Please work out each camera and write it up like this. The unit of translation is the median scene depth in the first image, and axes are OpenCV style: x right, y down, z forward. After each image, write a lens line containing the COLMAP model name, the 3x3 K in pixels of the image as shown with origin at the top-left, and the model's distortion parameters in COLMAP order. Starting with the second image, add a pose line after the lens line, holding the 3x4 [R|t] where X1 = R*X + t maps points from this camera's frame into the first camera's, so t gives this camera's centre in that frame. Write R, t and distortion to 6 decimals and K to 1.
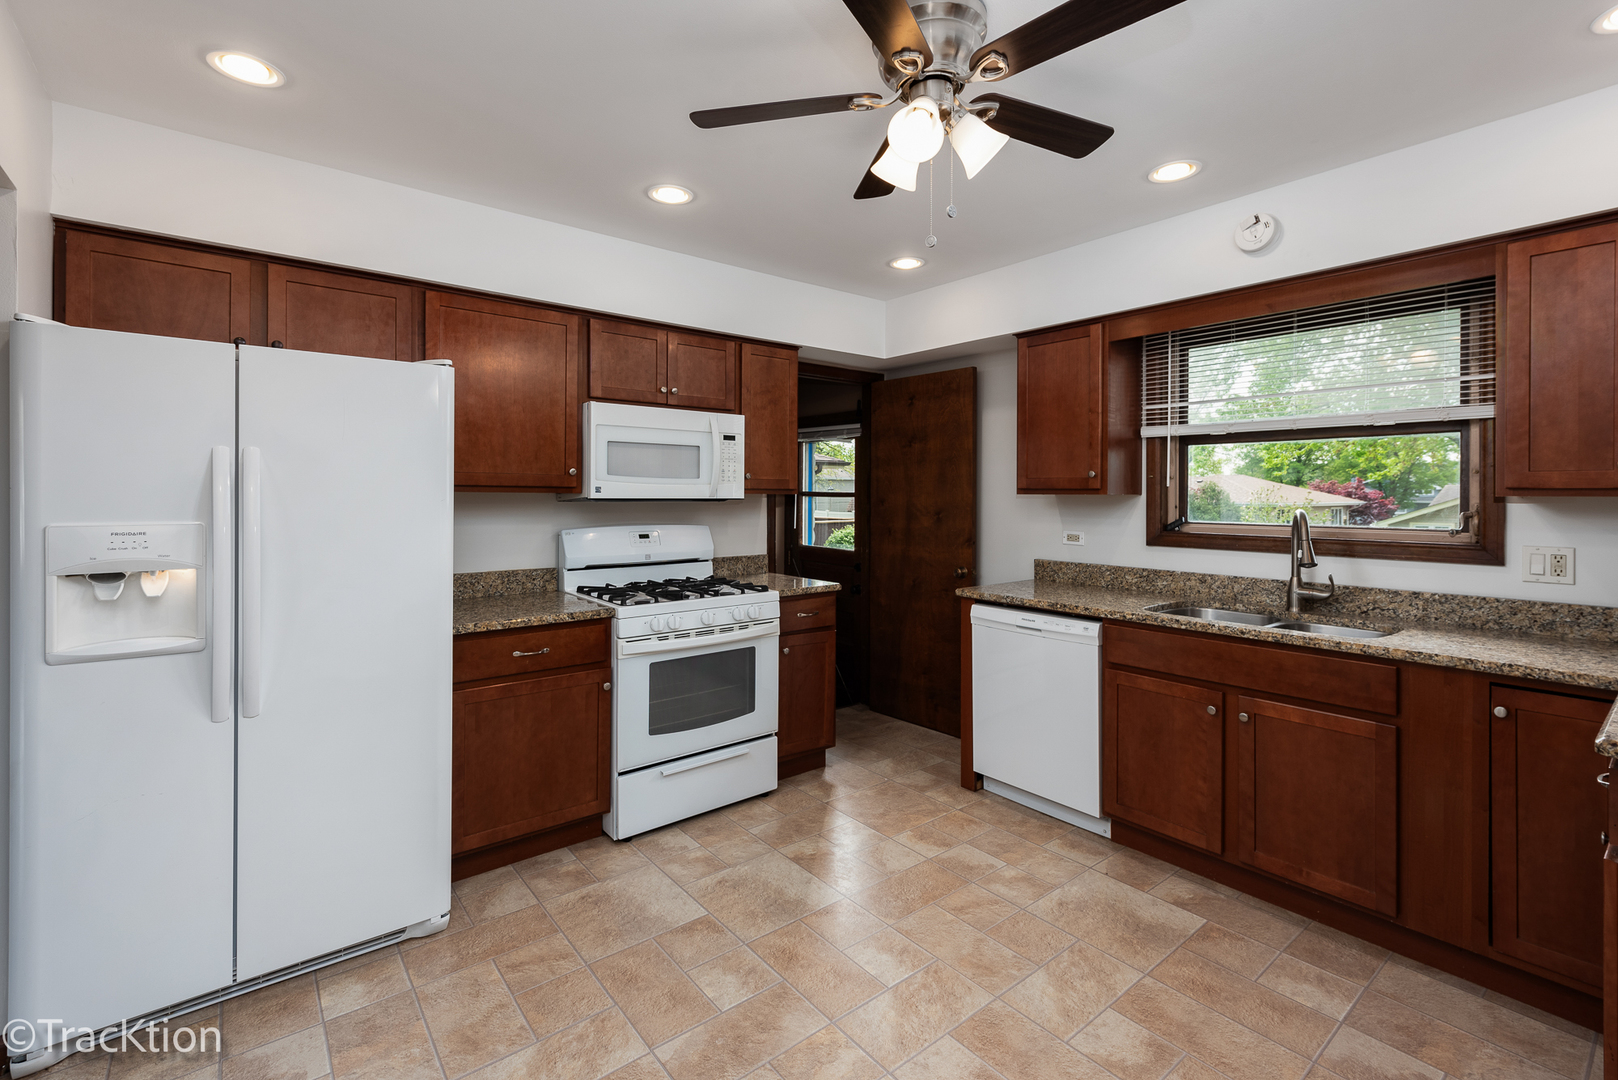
lens RADIAL K [[715.6, 0, 812.9], [0, 715.6, 497.3], [0, 0, 1]] dist [-0.000222, 0.000012]
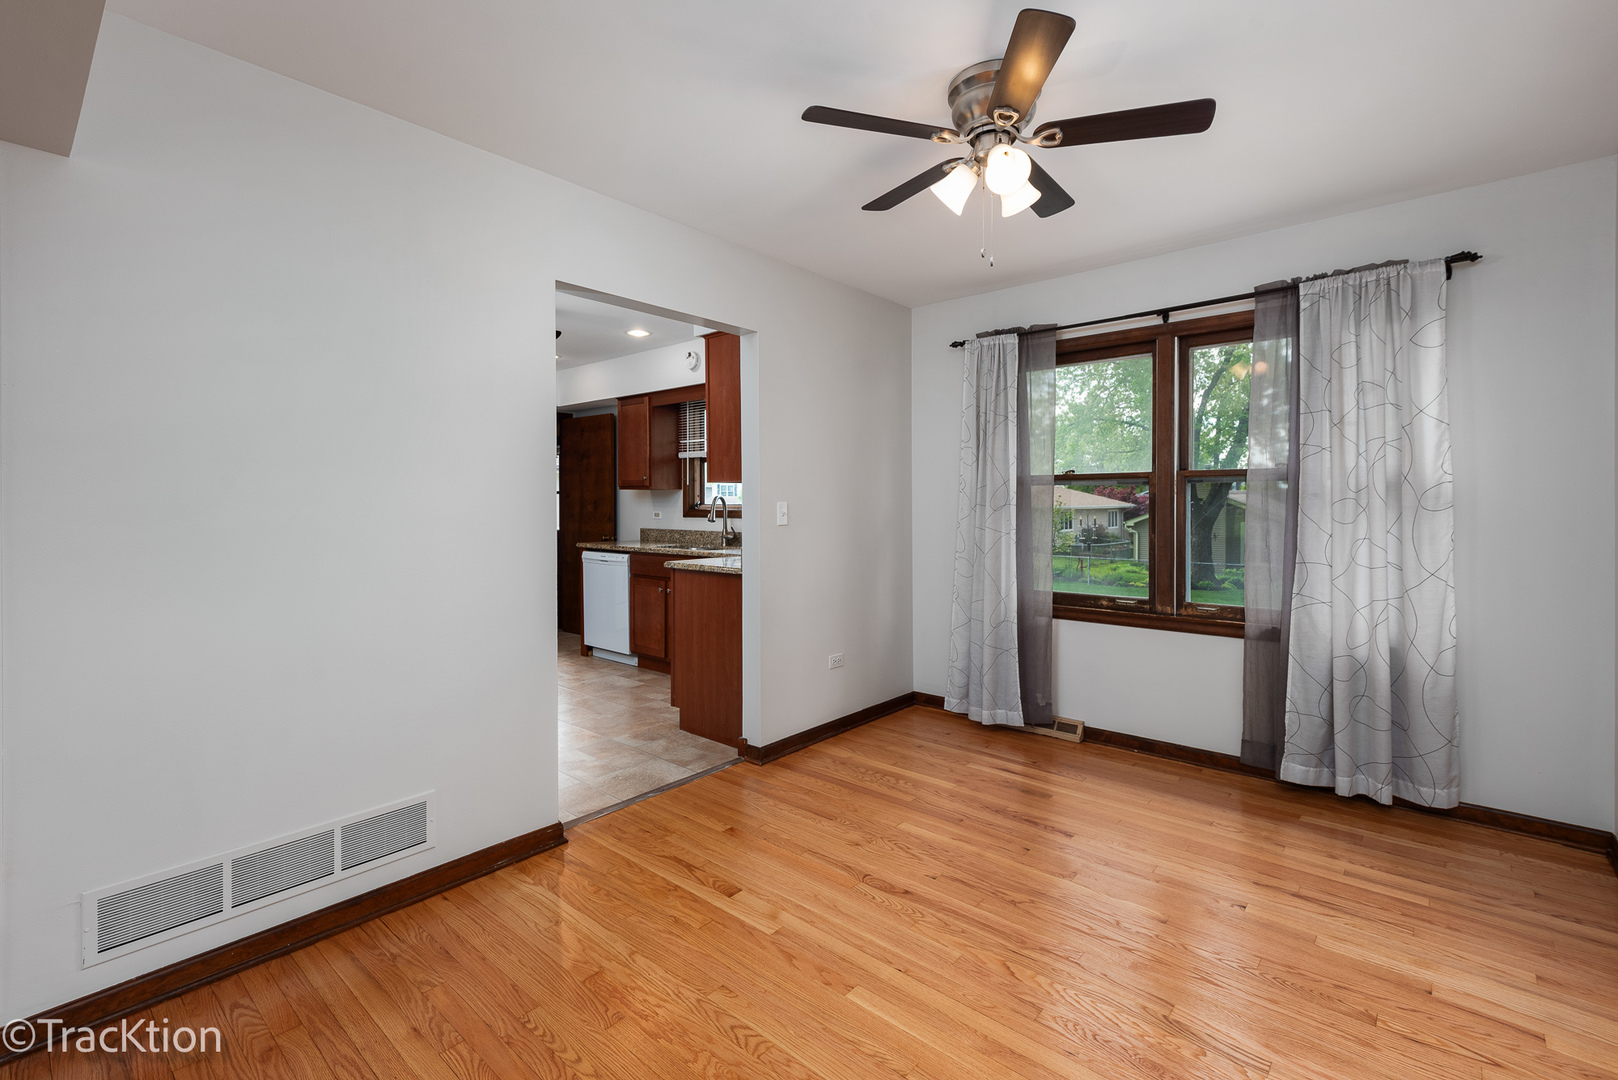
lens RADIAL K [[718.8, 0, 804.6], [0, 718.8, 507.2], [0, 0, 1]] dist [0.000233, 0.000014]
pose [[0.985356, -0.006092, 0.170401, 0.458187], [0.005566, 0.999978, 0.003562, 0.036900], [-0.170419, -0.002561, 0.985368, -0.853262]]
